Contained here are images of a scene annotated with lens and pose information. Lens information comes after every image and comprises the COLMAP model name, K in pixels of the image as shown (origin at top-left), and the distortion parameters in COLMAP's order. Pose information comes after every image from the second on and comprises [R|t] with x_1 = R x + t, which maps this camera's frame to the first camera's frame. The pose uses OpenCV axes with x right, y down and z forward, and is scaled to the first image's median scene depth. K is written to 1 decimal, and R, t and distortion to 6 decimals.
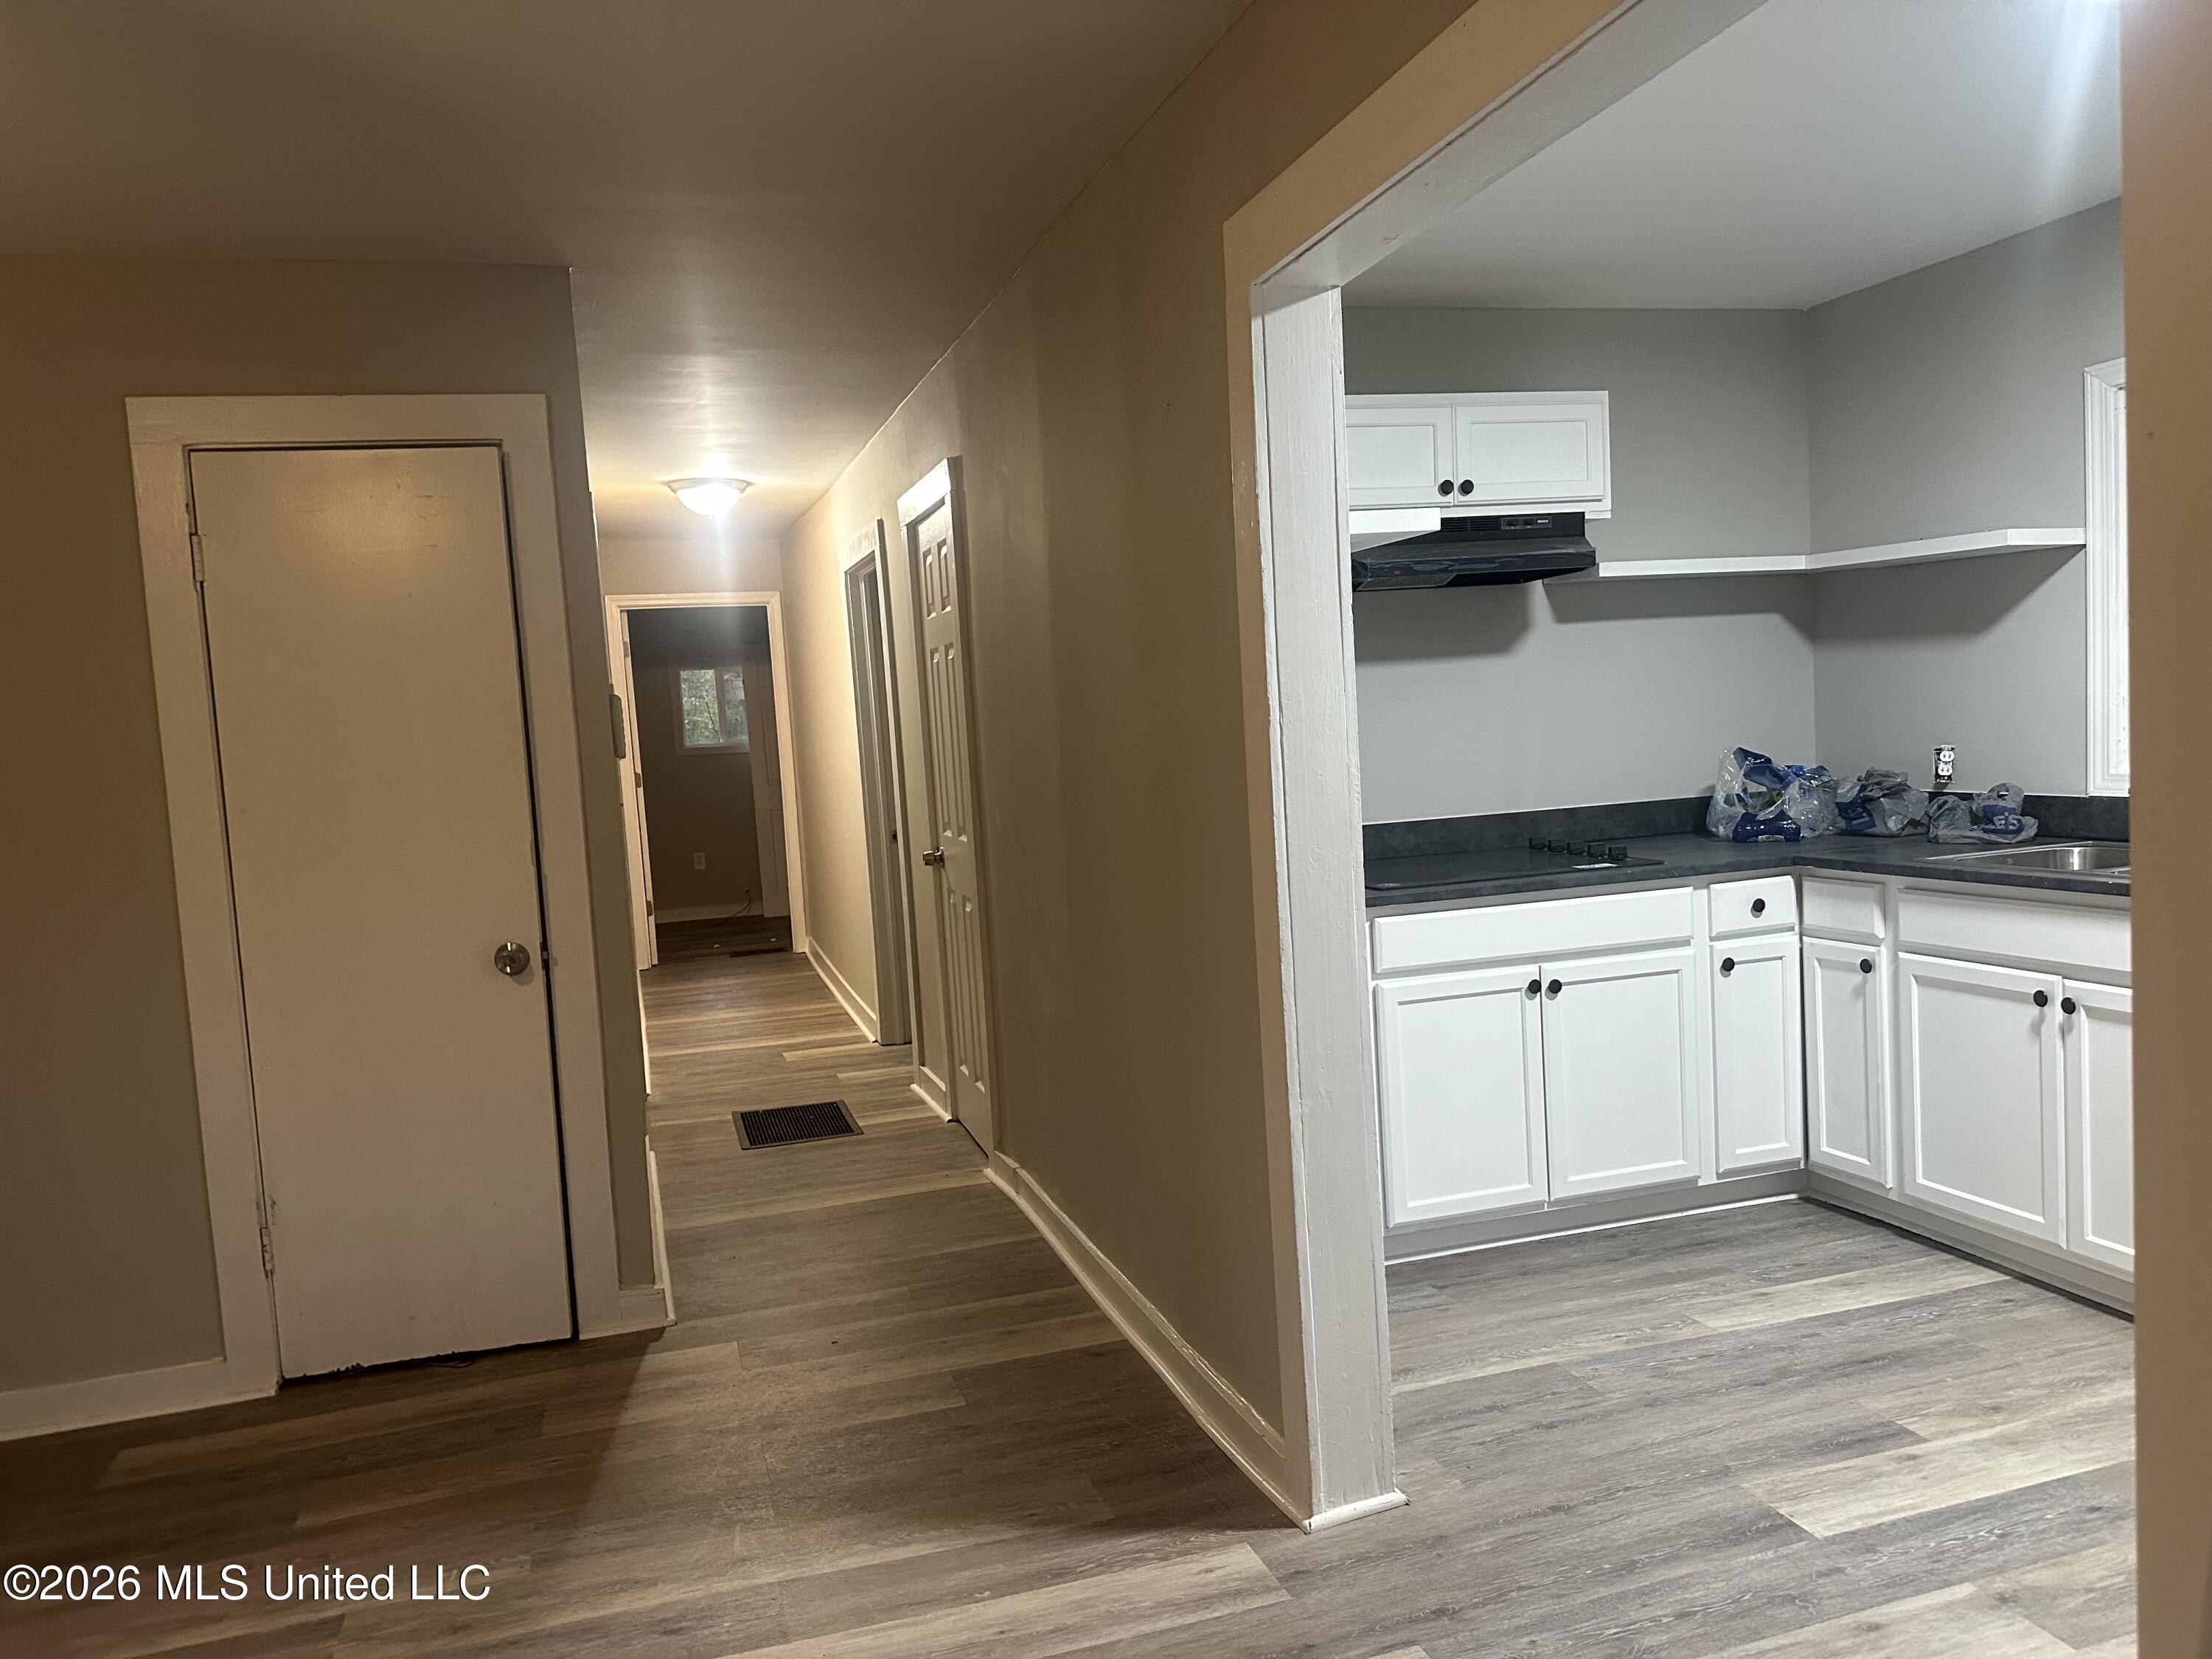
lens RADIAL K [[1532.5, 0, 1086.7], [0, 1532.5, 807.5], [0, 0, 1]] dist [0.046763, -0.063693]
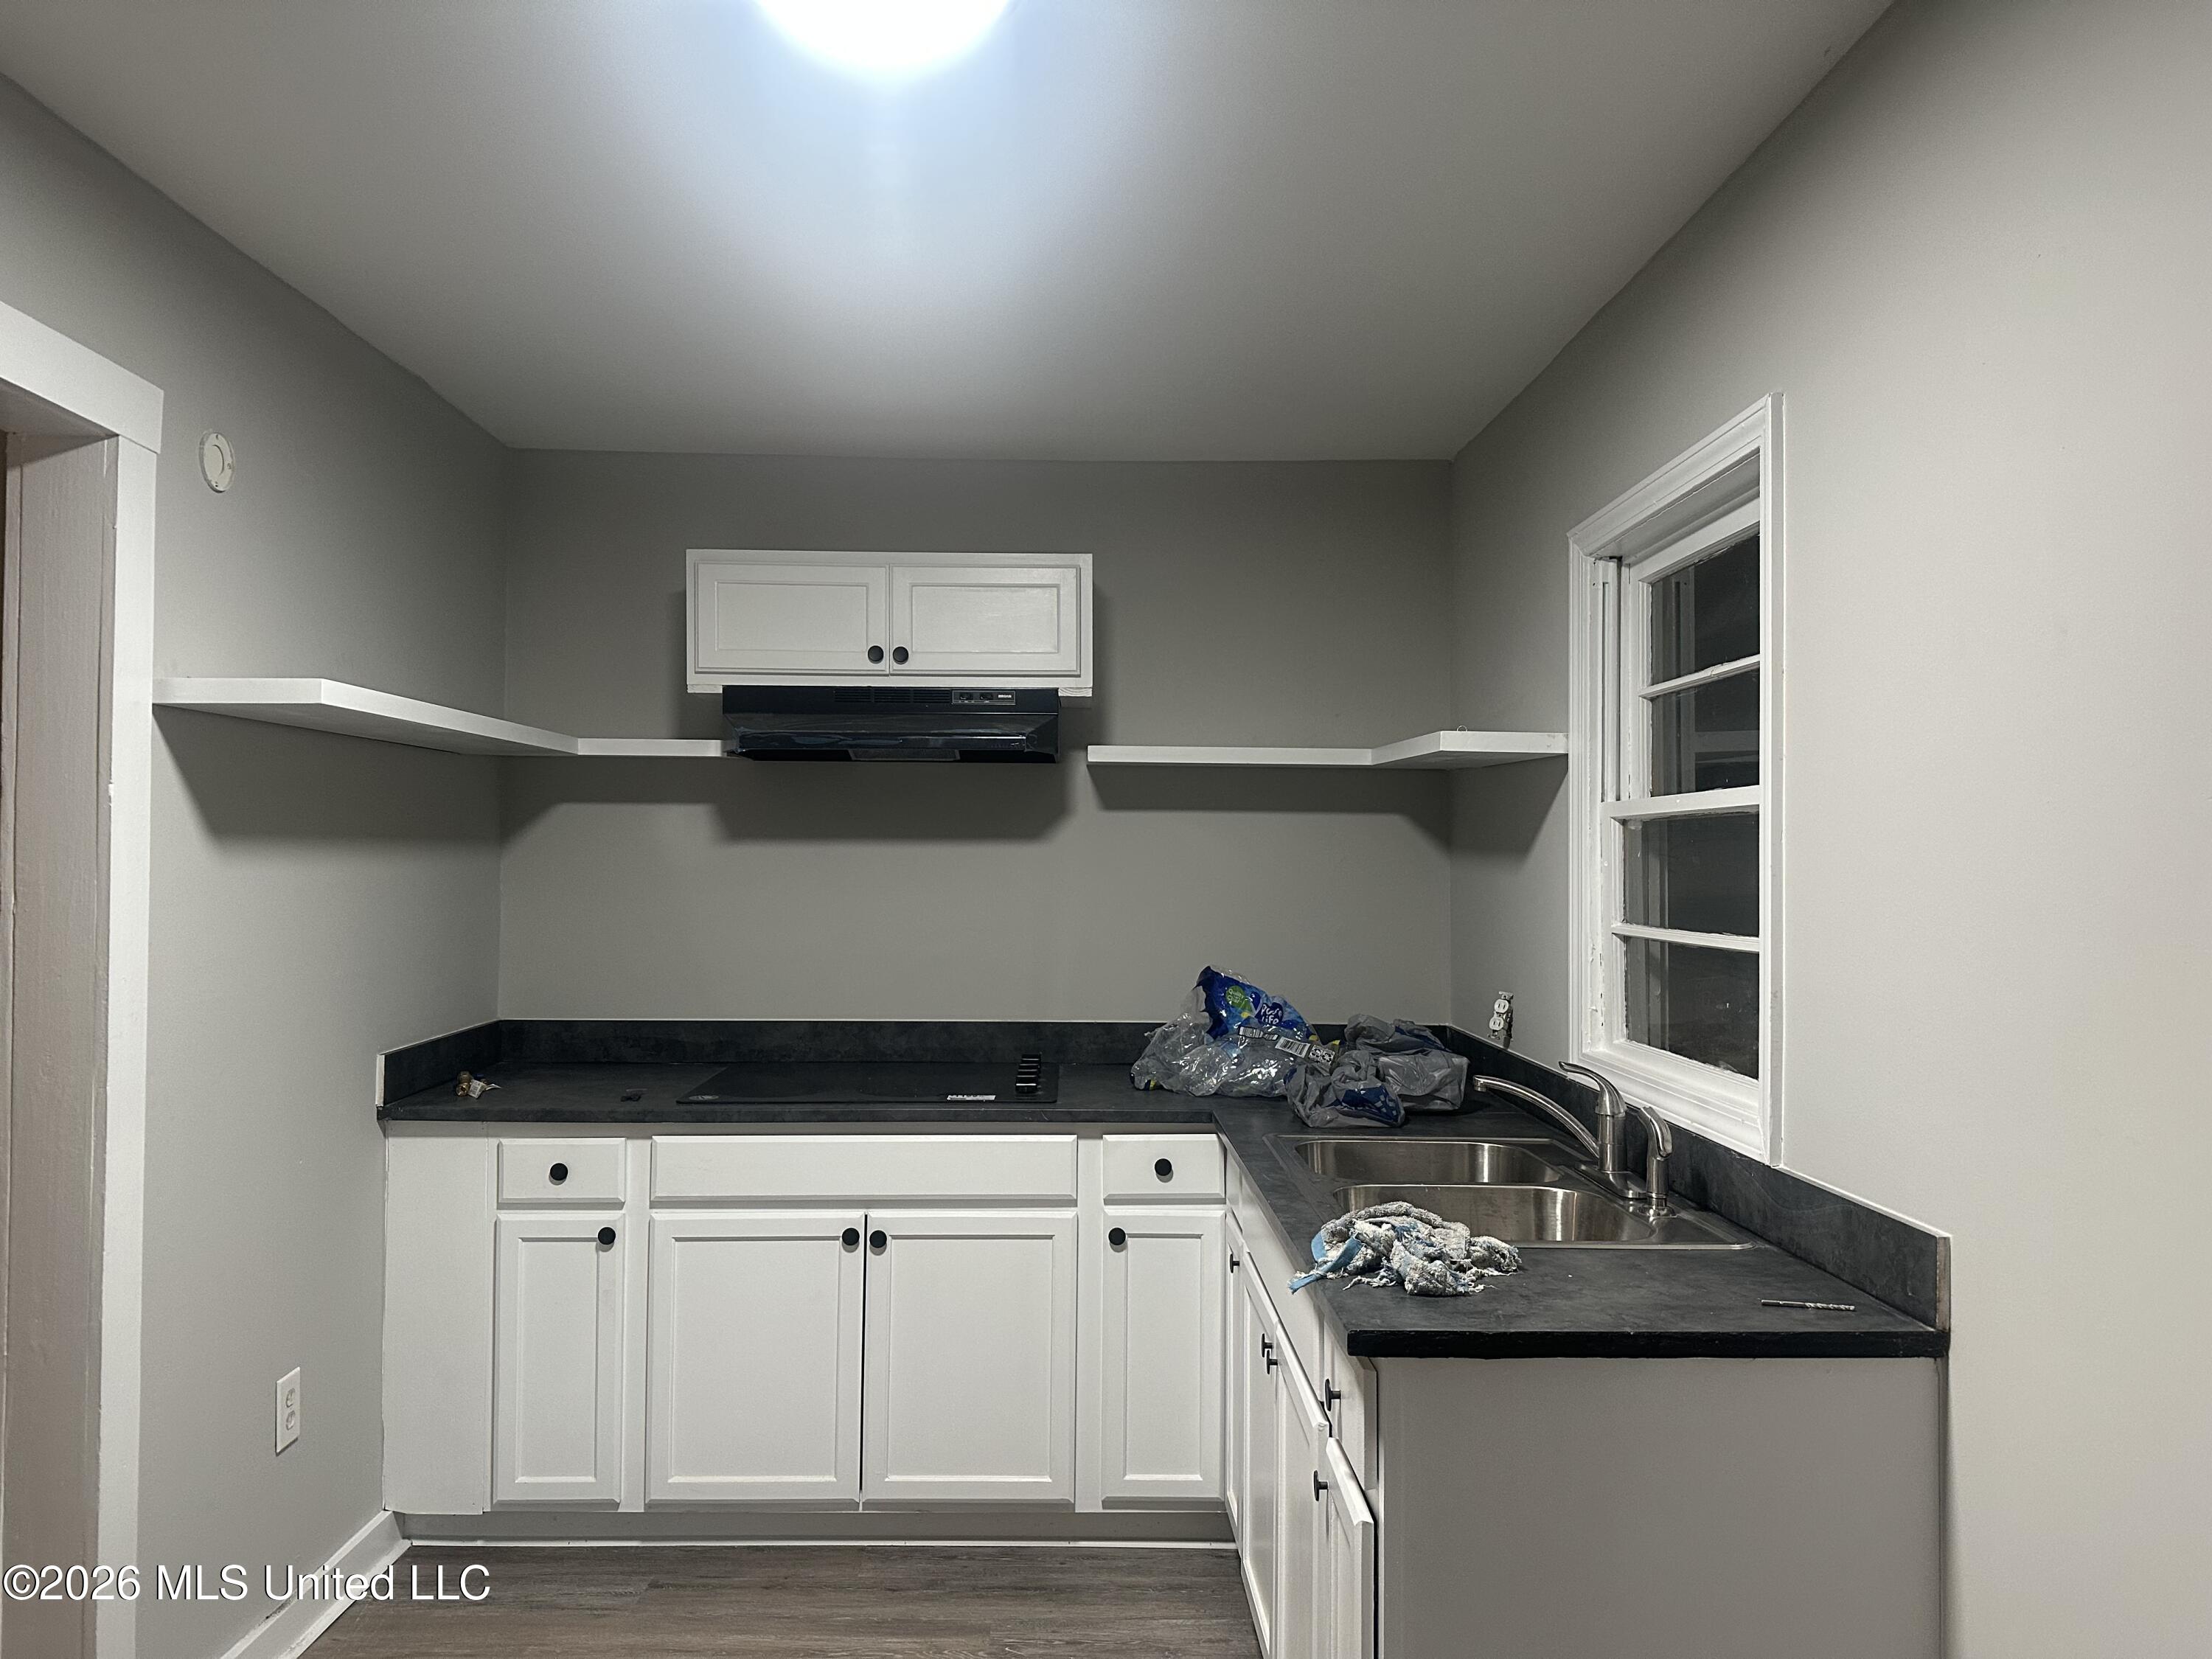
lens RADIAL K [[1532.5, 0, 1133.6], [0, 1532.5, 788.3], [0, 0, 1]] dist [0.046763, -0.063693]
pose [[0.962470, 0.054288, -0.265903, 0.664424], [-0.081940, 0.992192, -0.094021, -0.062441], [0.258723, 0.112281, 0.959404, 0.200488]]
